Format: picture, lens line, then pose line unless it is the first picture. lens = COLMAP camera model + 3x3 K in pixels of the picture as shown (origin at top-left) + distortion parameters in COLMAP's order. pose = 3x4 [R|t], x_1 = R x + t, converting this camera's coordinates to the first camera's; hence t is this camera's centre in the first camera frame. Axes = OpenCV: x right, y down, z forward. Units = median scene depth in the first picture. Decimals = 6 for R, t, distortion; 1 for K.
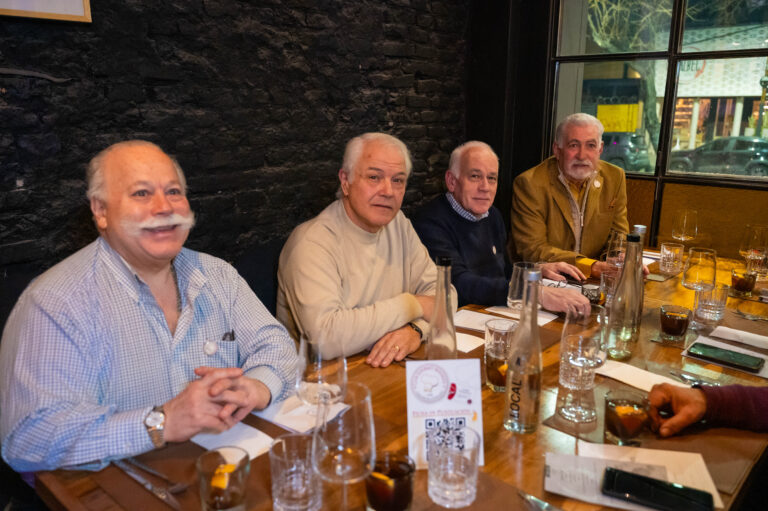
lens RADIAL K [[639.8, 0, 383.3], [0, 639.8, 263.6], [0, 0, 1]] dist [-0.005677, 0.002787]
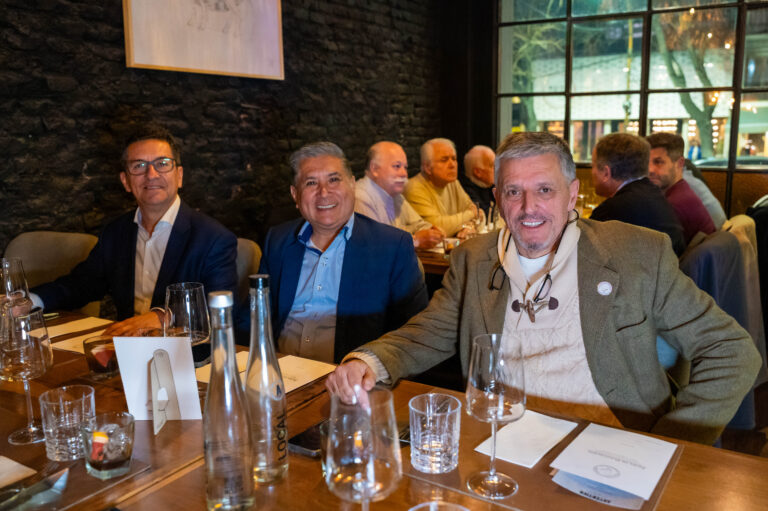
lens RADIAL K [[716.4, 0, 384.5], [0, 716.4, 251.2], [0, 0, 1]] dist [-0.066256, 0.000000]
pose [[0.980762, -0.037154, 0.191637, -0.397669], [0.051150, 0.996331, -0.068611, 0.185270], [-0.188385, 0.077093, 0.979065, -0.704995]]
